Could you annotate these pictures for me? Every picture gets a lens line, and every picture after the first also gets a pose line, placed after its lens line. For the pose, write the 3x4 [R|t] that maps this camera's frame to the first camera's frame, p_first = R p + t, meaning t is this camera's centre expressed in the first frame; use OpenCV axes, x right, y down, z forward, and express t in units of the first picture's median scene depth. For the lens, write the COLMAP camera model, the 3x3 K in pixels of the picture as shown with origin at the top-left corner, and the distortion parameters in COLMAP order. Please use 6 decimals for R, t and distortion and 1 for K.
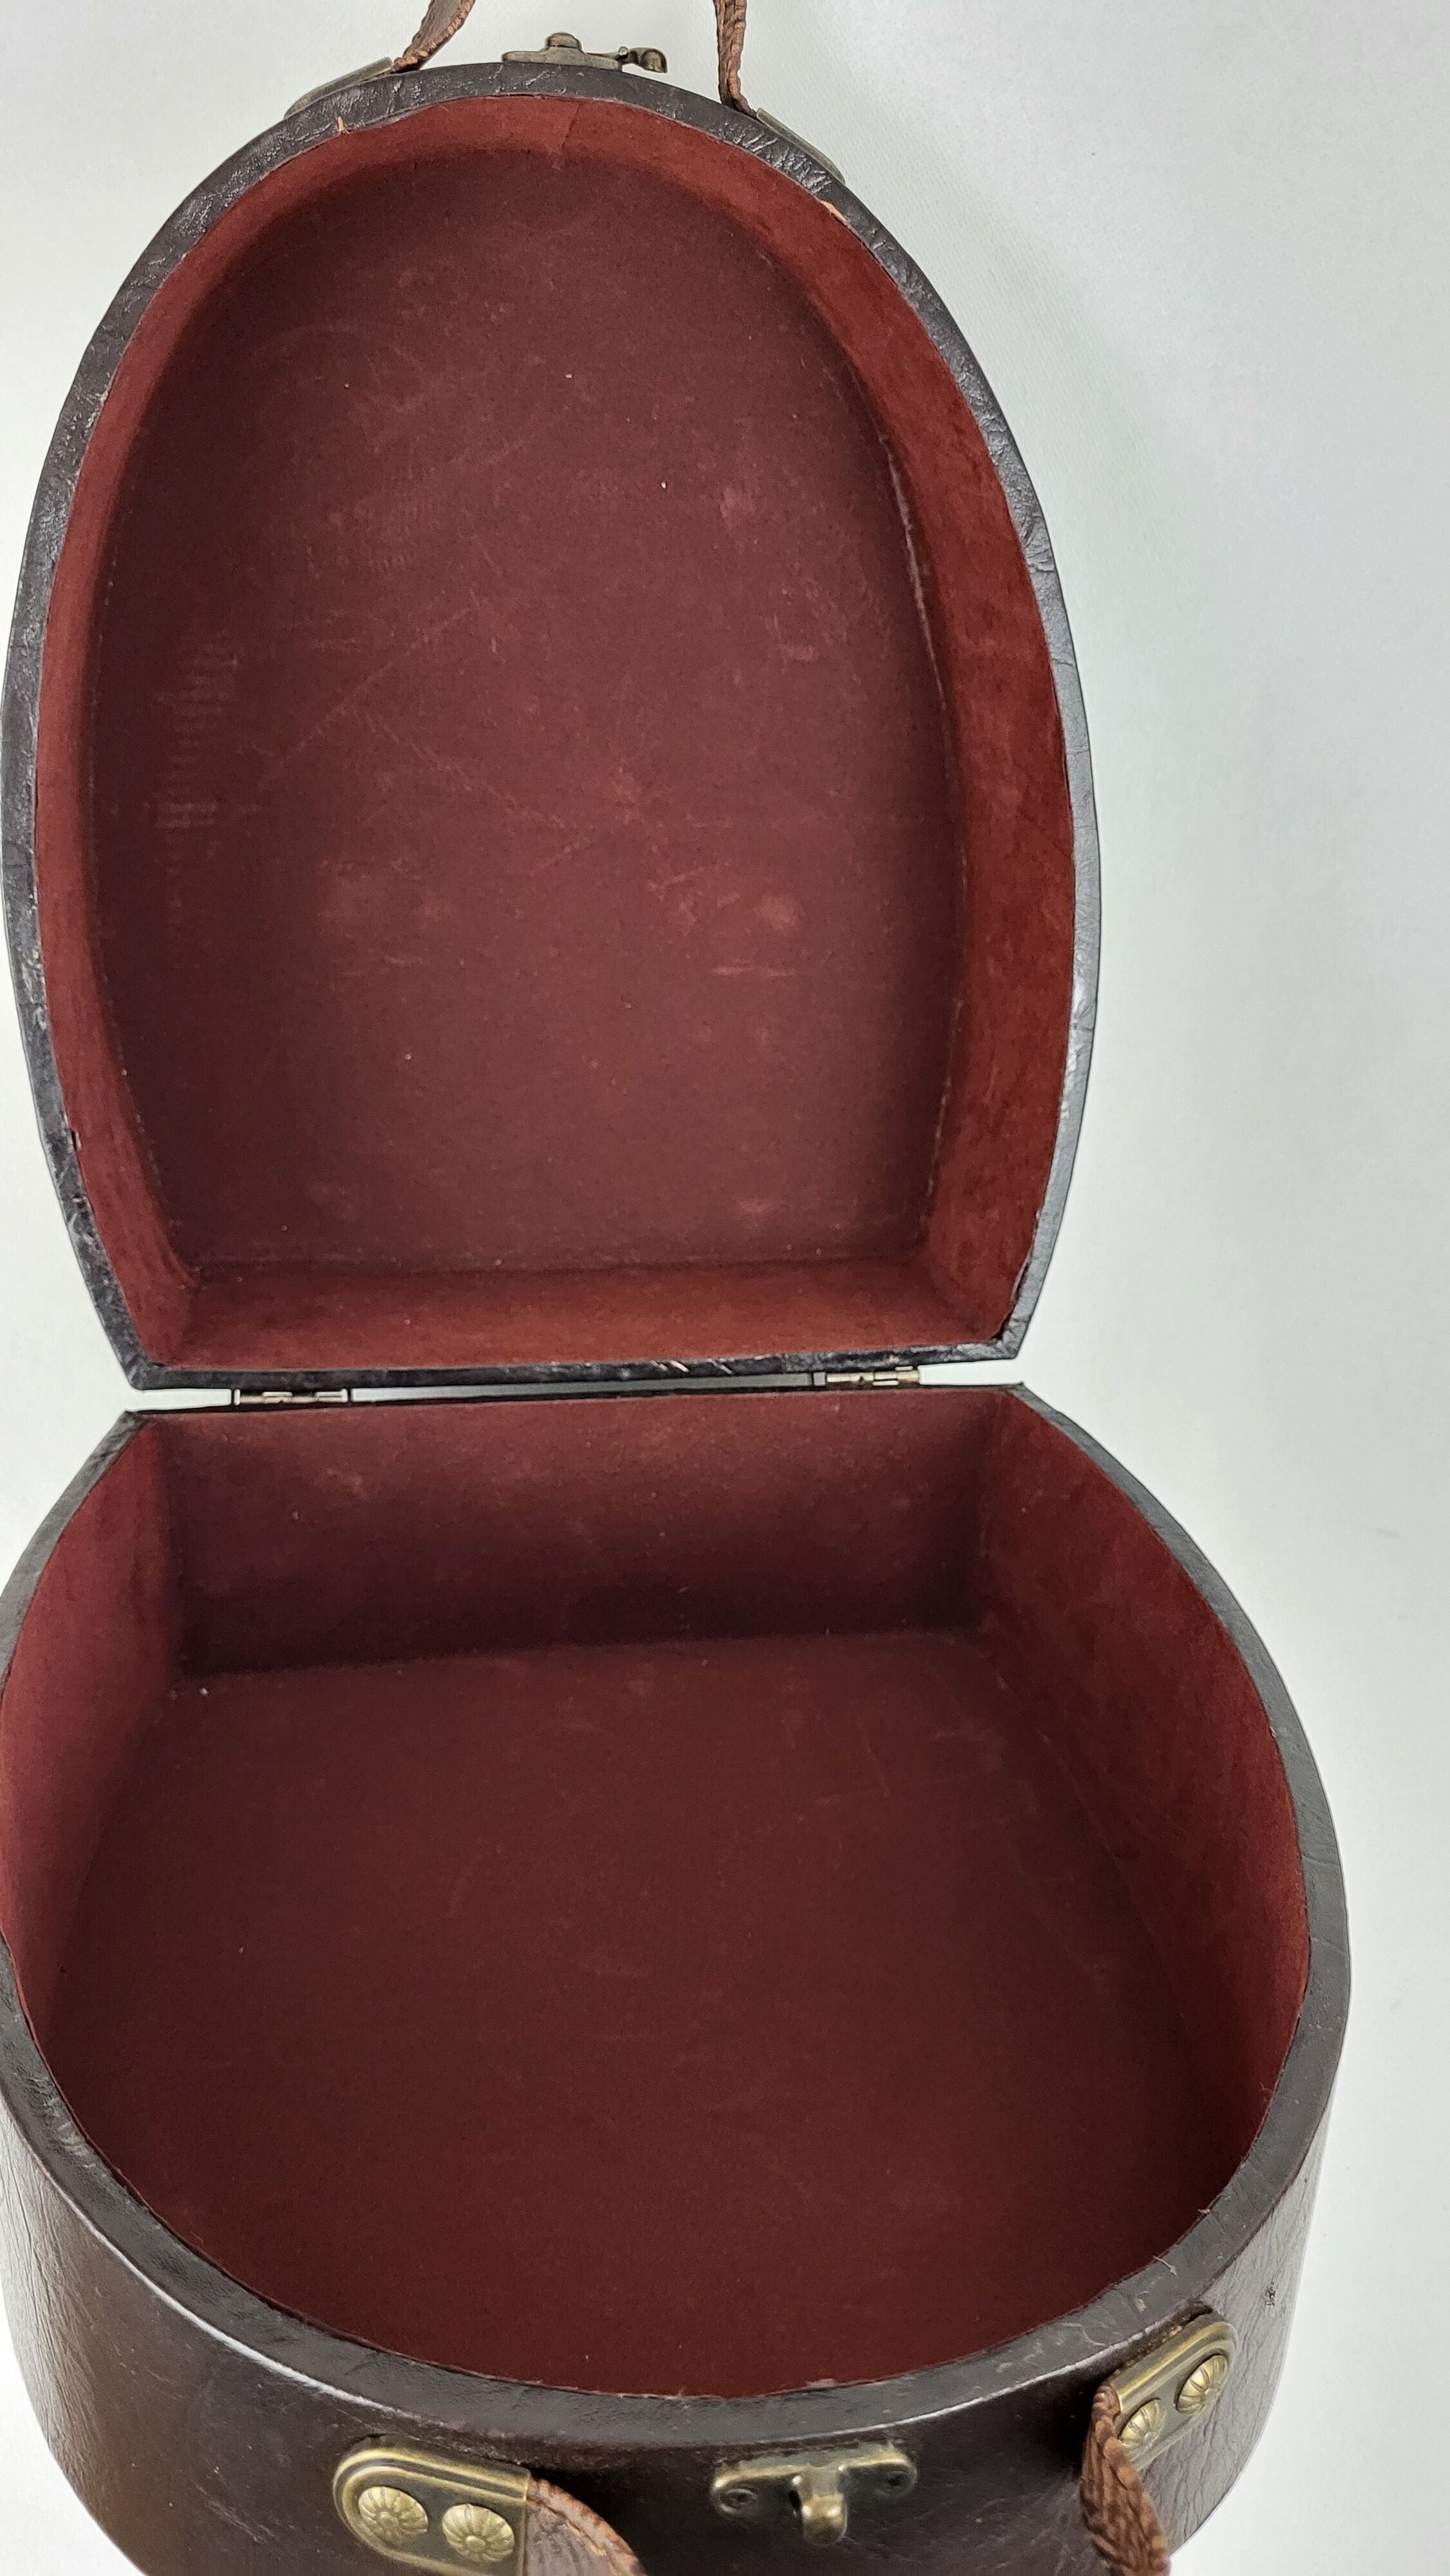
lens RADIAL K [[2047.8, 0, 717.7], [0, 2047.8, 1291.5], [0, 0, 1]] dist [0.031700, -0.027985]
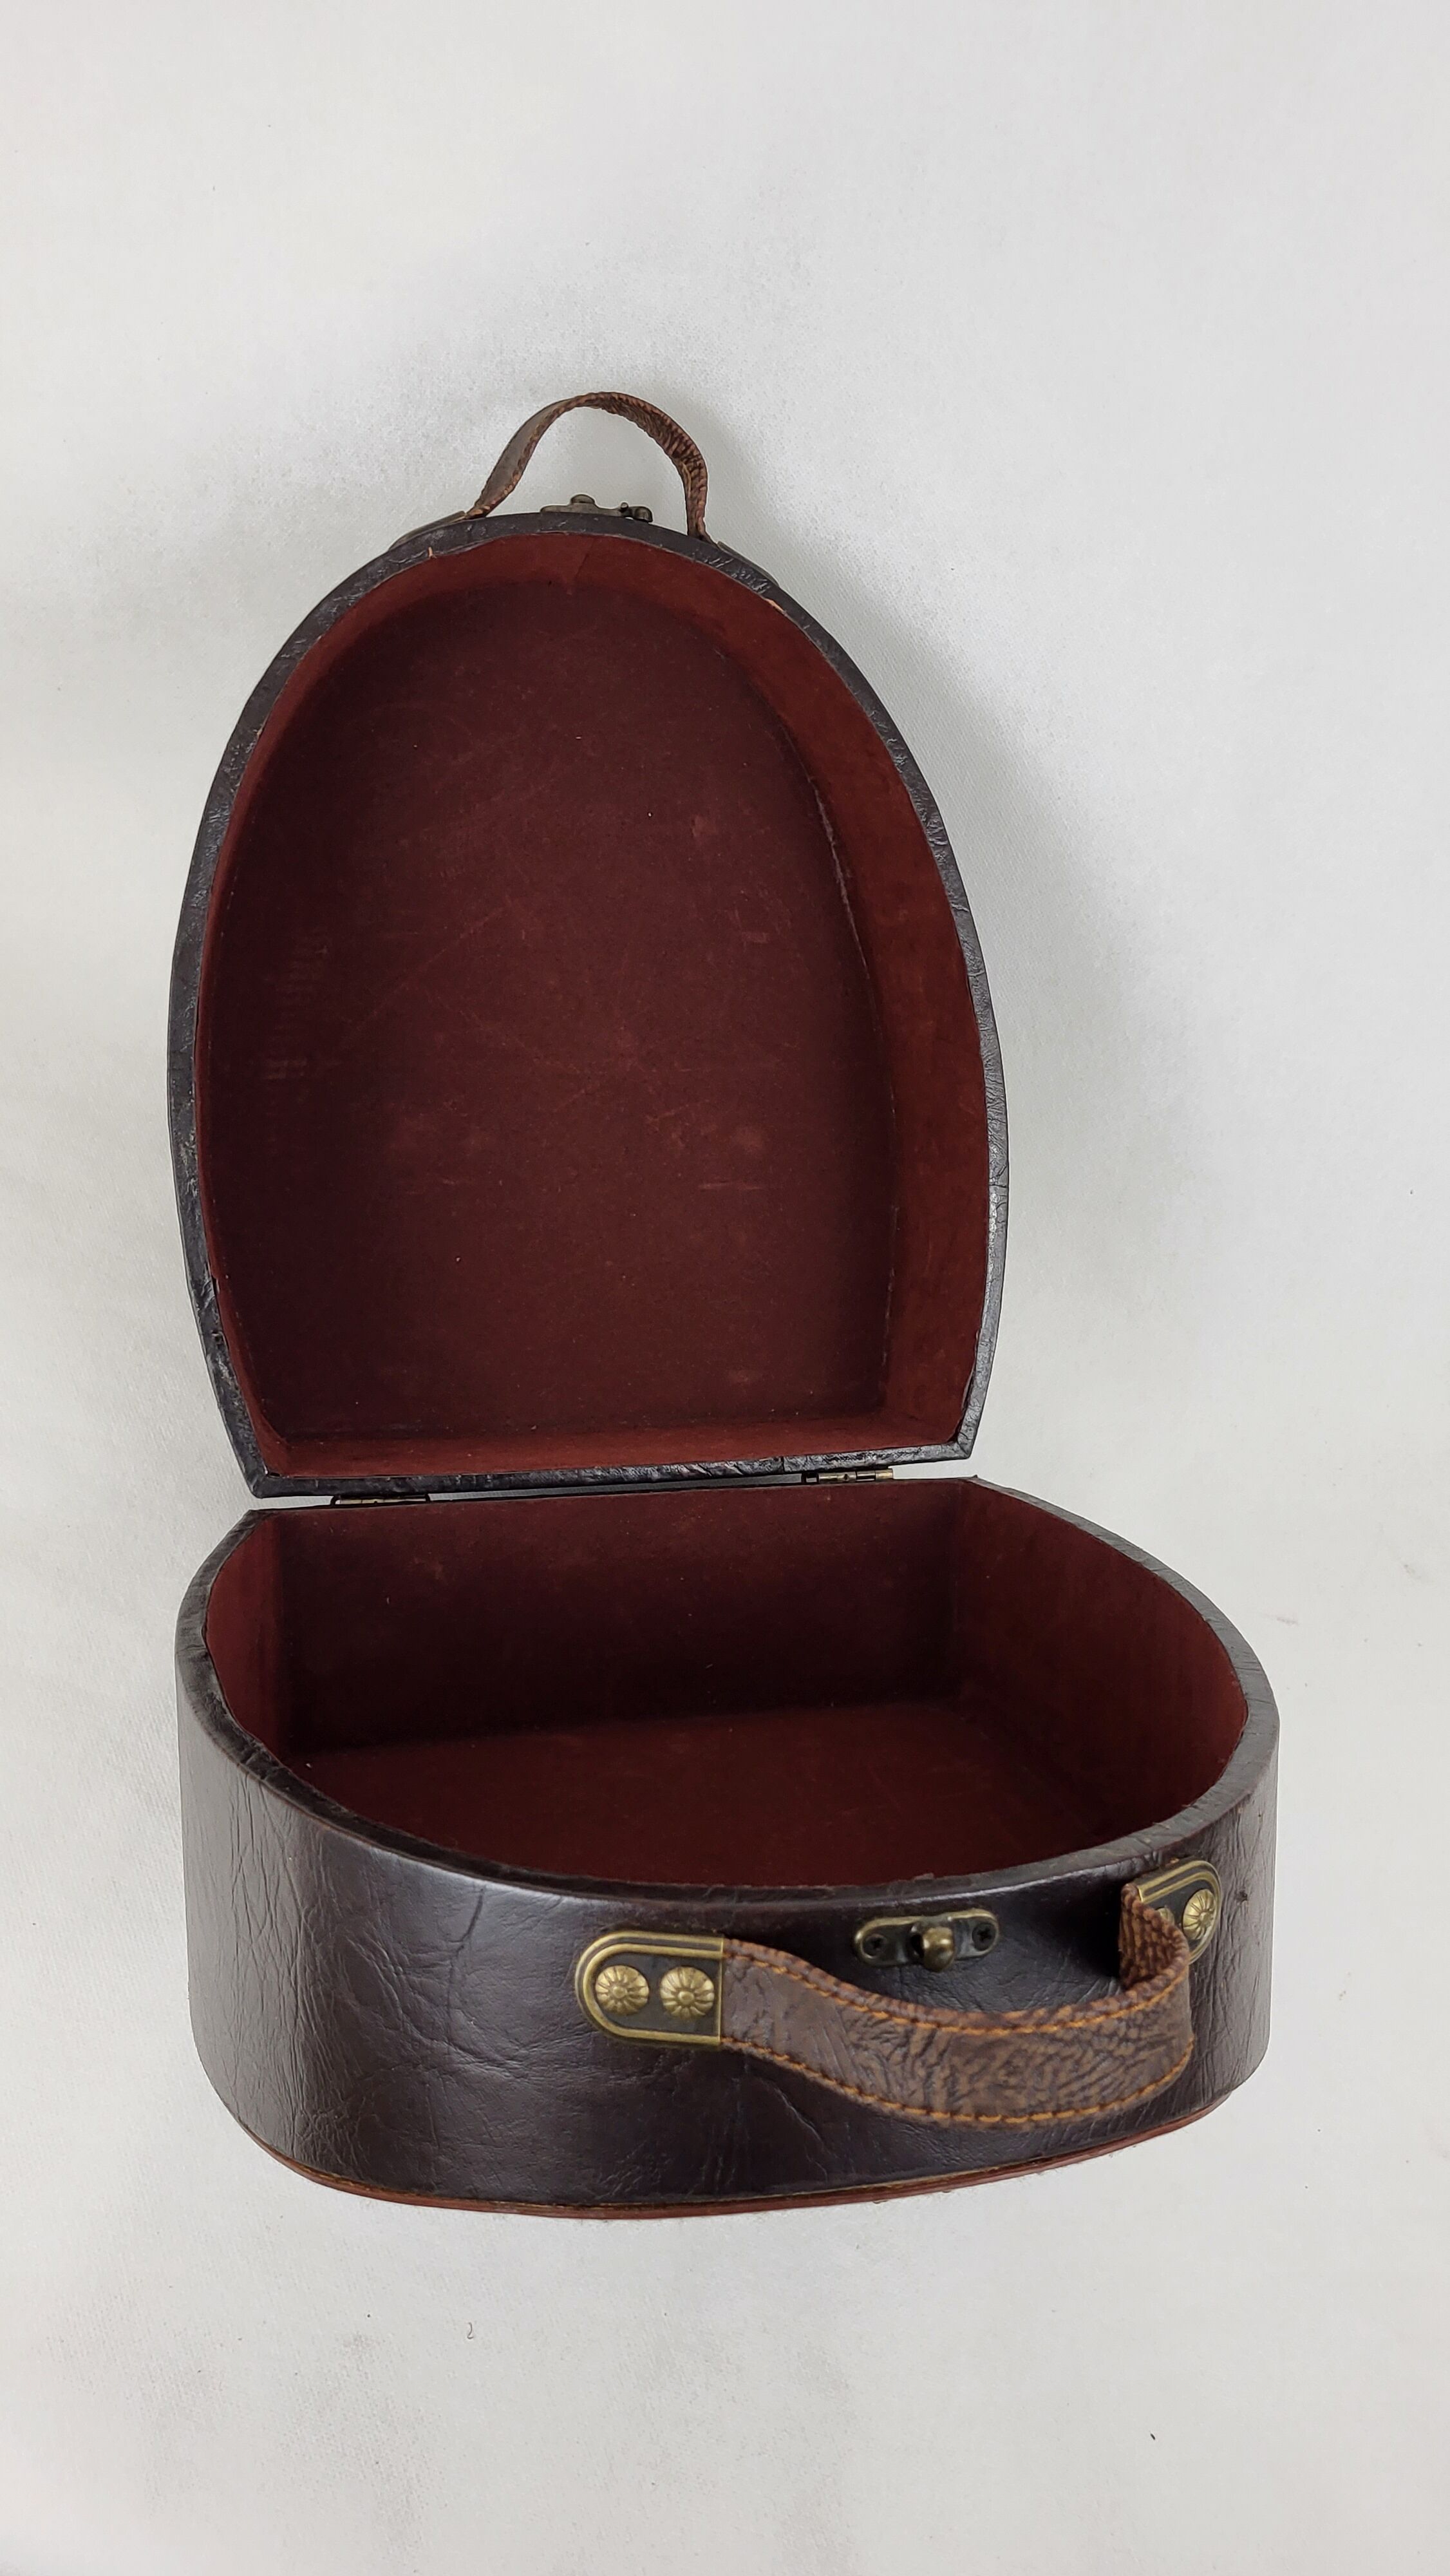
lens RADIAL K [[2047.8, 0, 736.5], [0, 2047.8, 1294.3], [0, 0, 1]] dist [0.031700, -0.027985]
pose [[0.996544, -0.046708, 0.068693, -0.078832], [0.062502, 0.966304, -0.249698, 0.253166], [-0.054715, 0.253129, 0.965884, -0.216645]]
